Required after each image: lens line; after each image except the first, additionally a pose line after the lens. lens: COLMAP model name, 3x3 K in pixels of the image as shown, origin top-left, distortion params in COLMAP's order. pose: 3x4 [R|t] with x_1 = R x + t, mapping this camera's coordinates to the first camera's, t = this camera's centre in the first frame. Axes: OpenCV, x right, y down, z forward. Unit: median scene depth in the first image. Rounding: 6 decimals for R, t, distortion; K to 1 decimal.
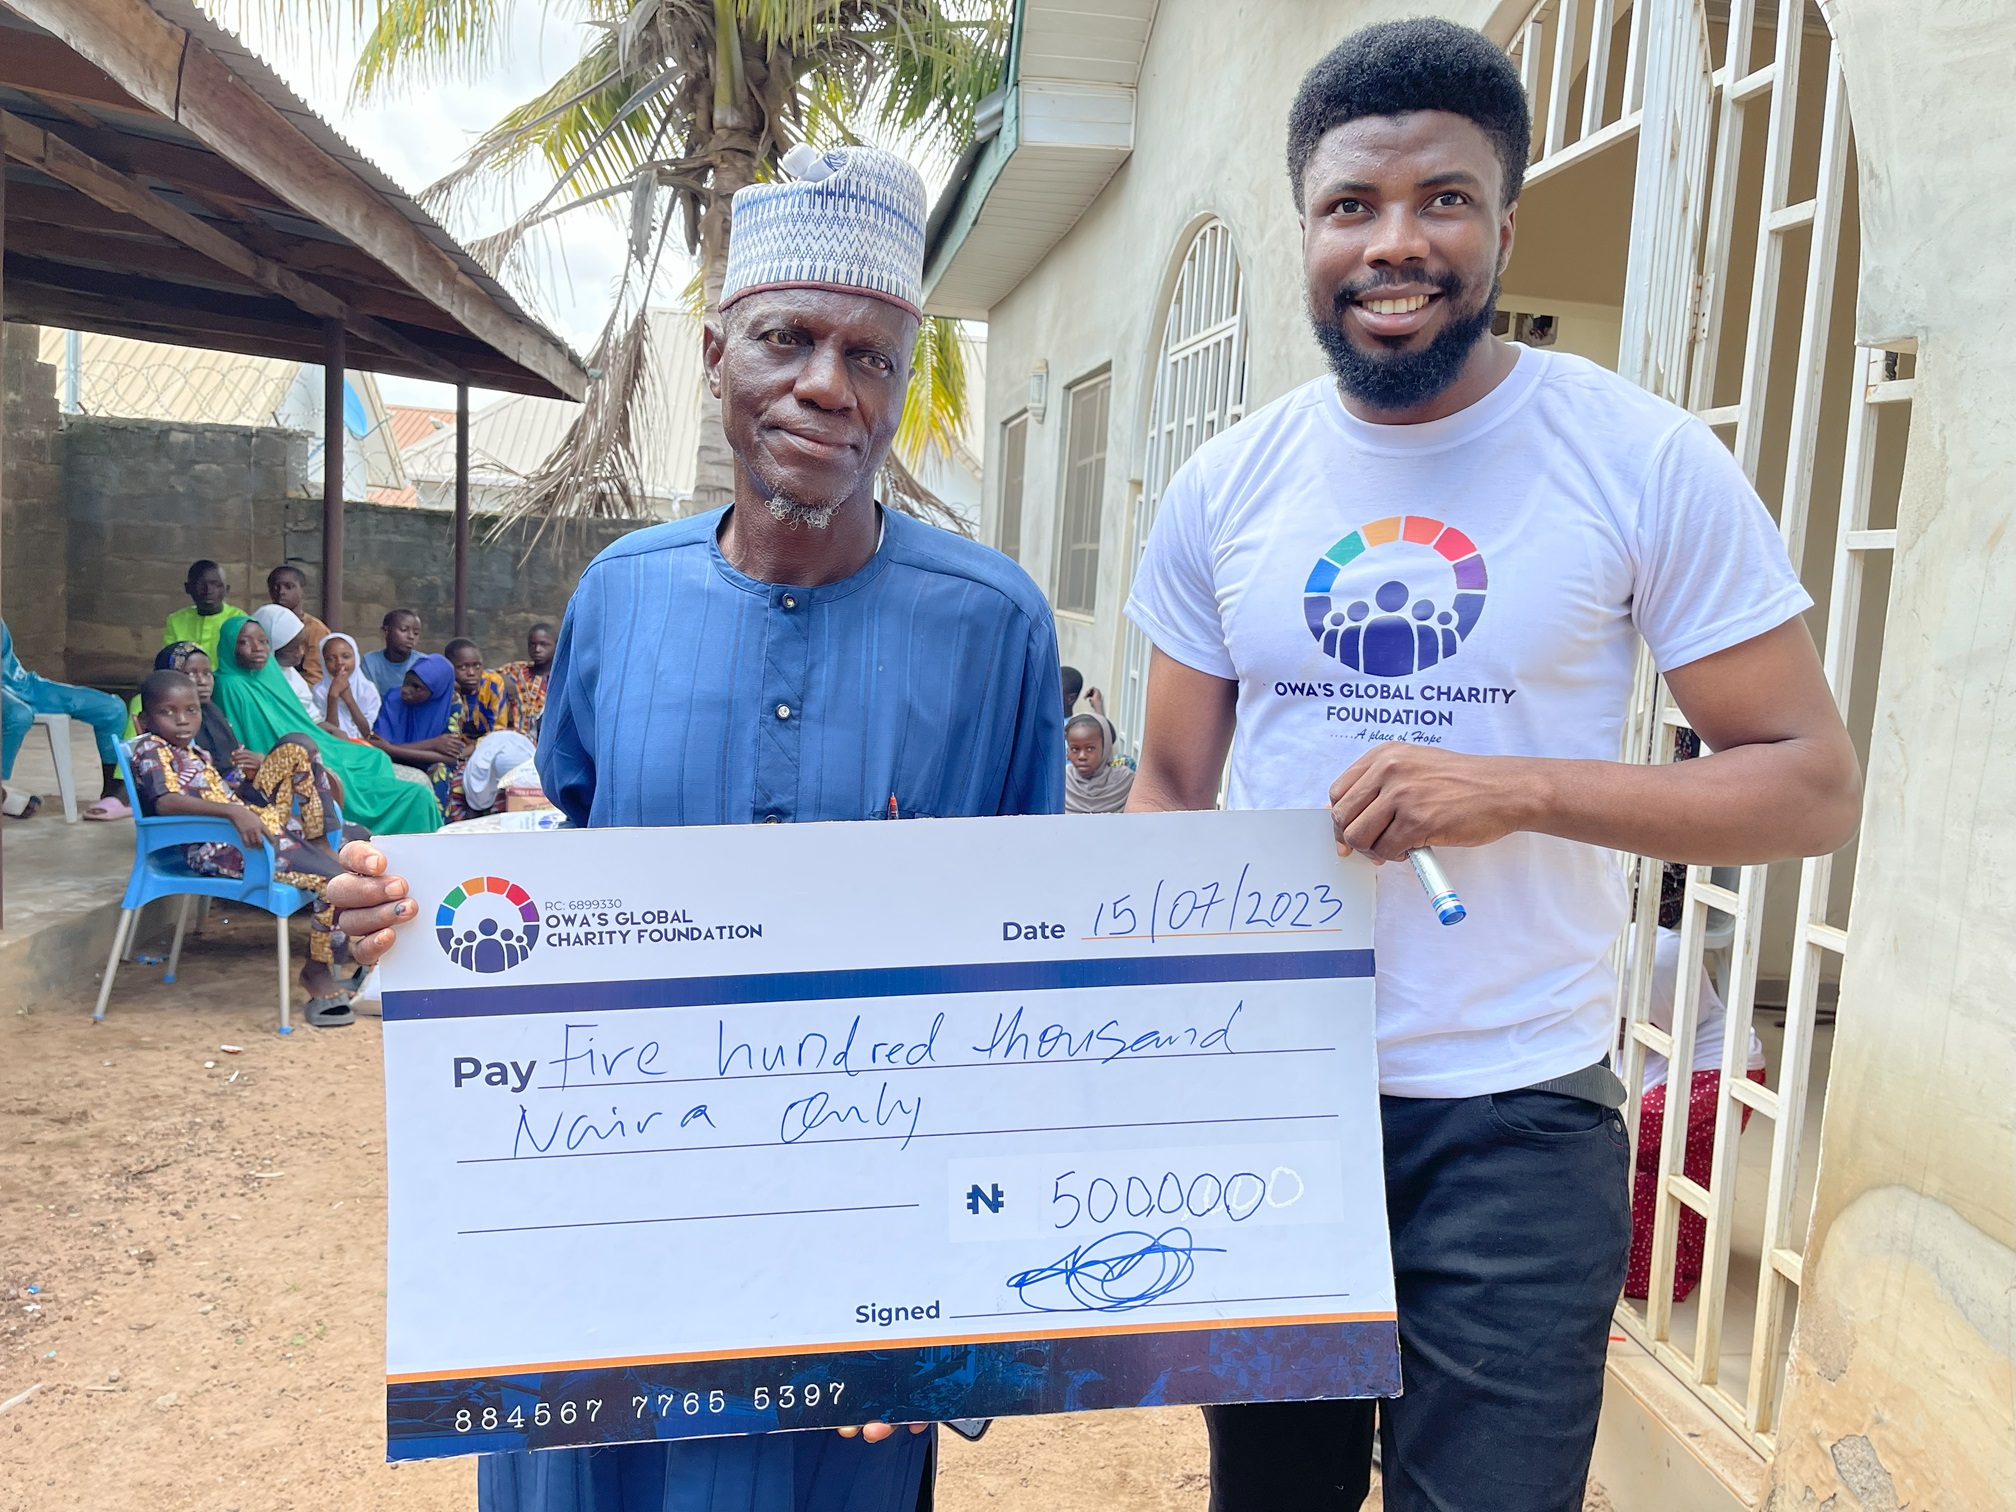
lens RADIAL K [[1534.3, 0, 997.9], [0, 1534.3, 704.5], [0, 0, 1]] dist [0.078649, -0.091386]
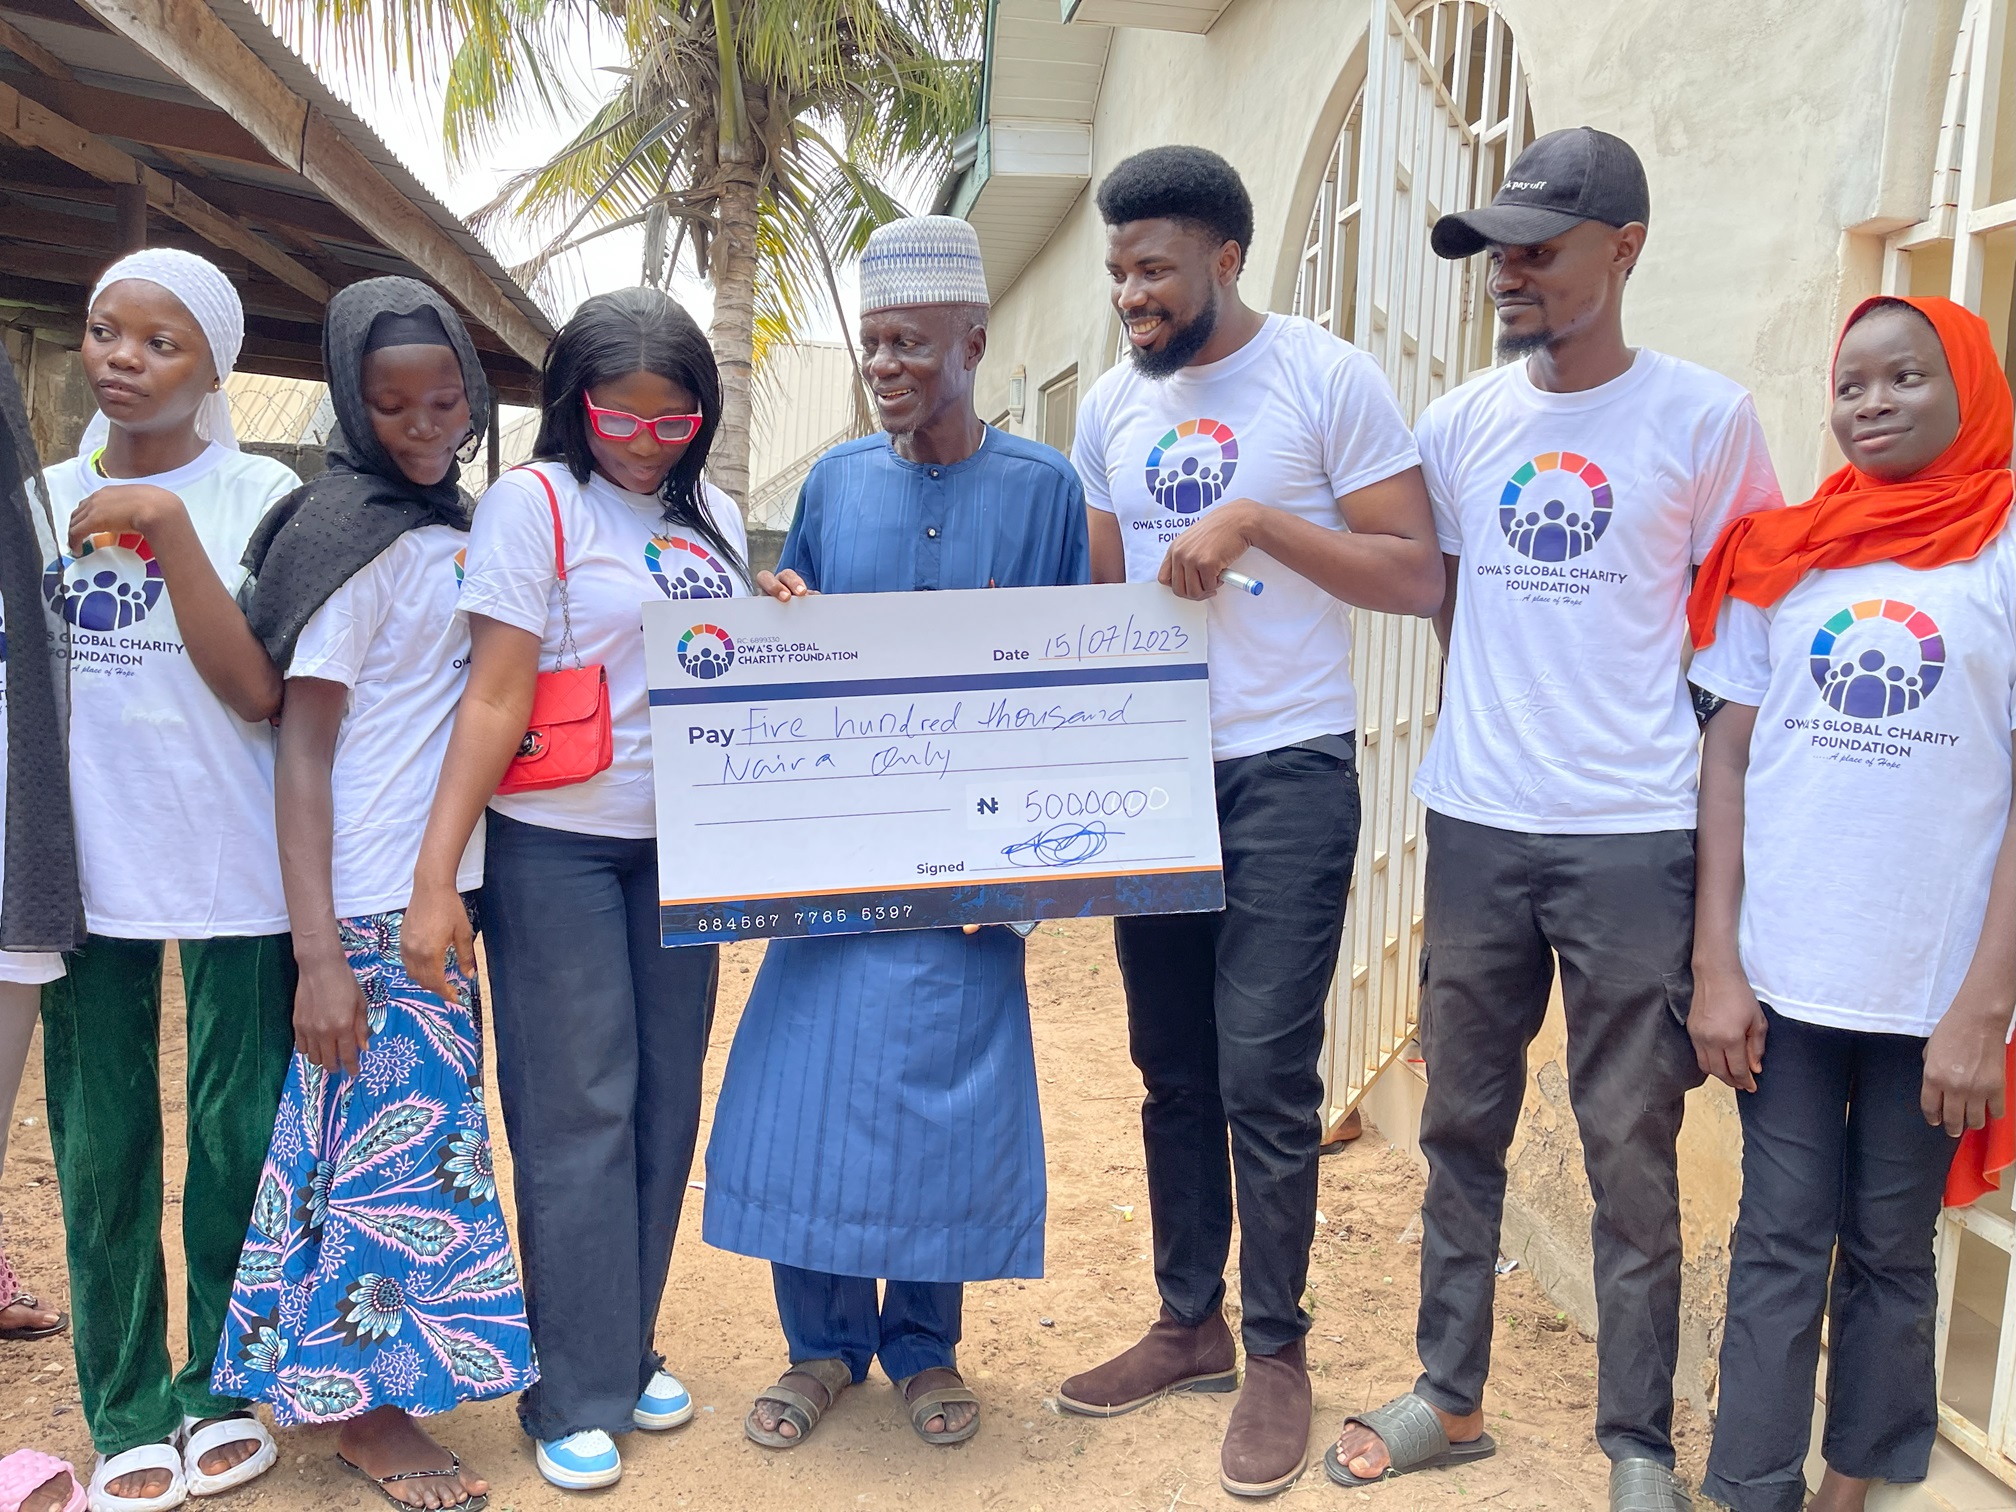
lens RADIAL K [[1537.2, 0, 996.2], [0, 1537.2, 752.4], [0, 0, 1]] dist [0.104035, -0.139306]
pose [[0.999653, -0.026033, 0.004139, -0.003961], [0.025961, 0.999524, 0.016658, 0.220684], [-0.004571, -0.016545, 0.999853, -0.731106]]
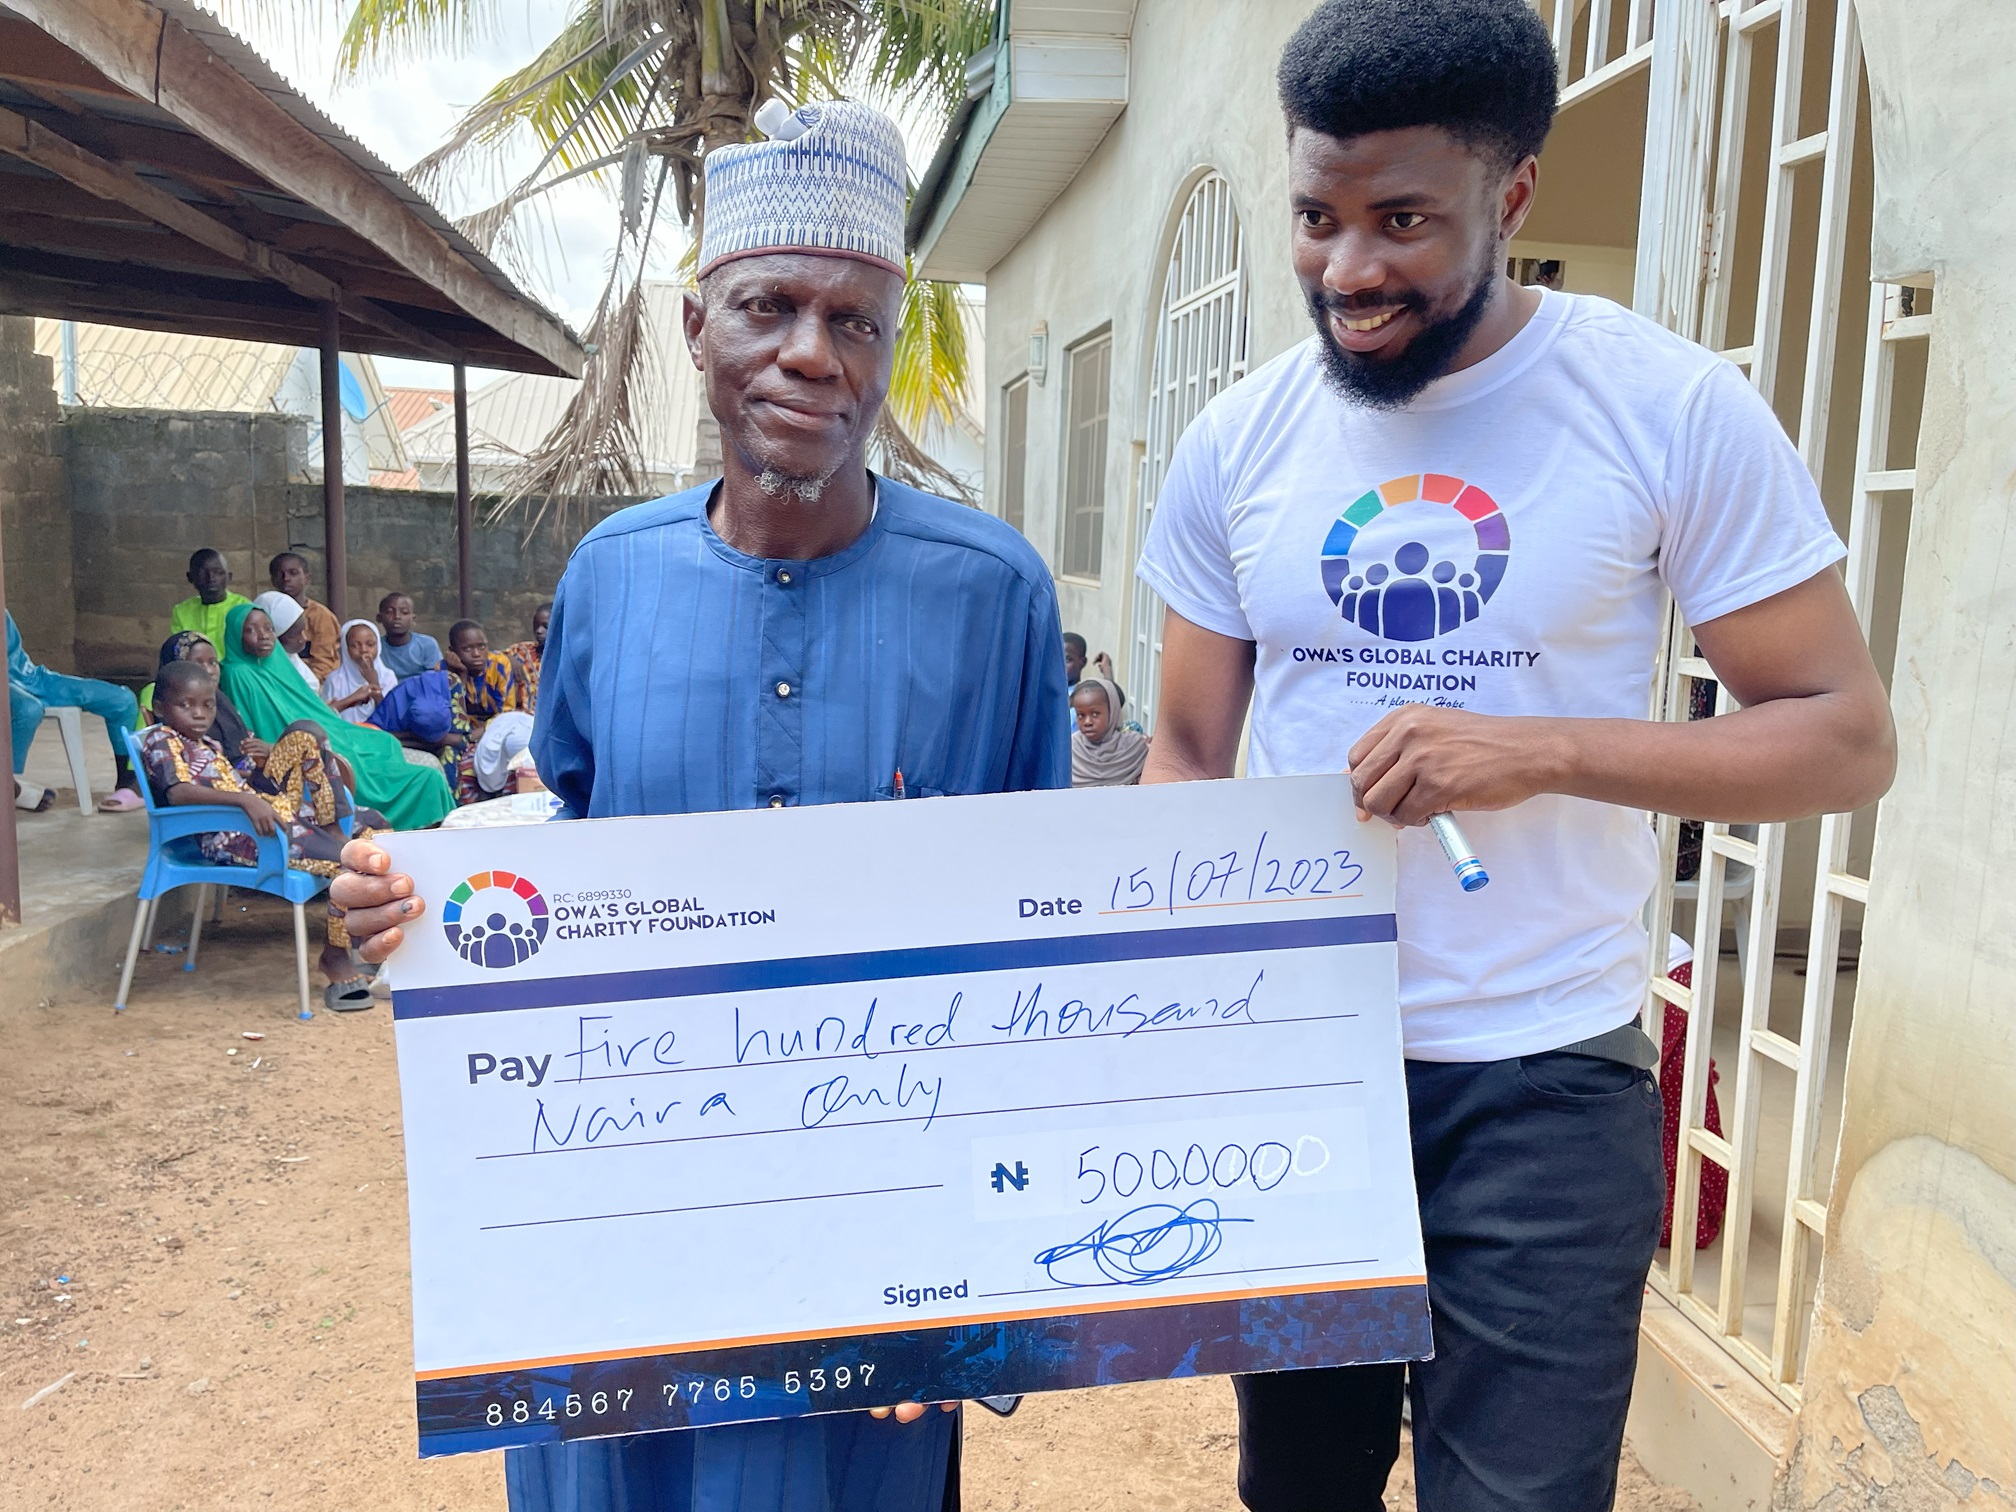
lens RADIAL K [[1521.5, 0, 1013.1], [0, 1521.5, 722.1], [0, 0, 1]] dist [0.082456, -0.094846]
pose [[0.999500, -0.031574, 0.001907, 0.001163], [0.031486, 0.998864, 0.035775, -0.006905], [-0.003035, -0.035697, 0.999358, 0.025594]]
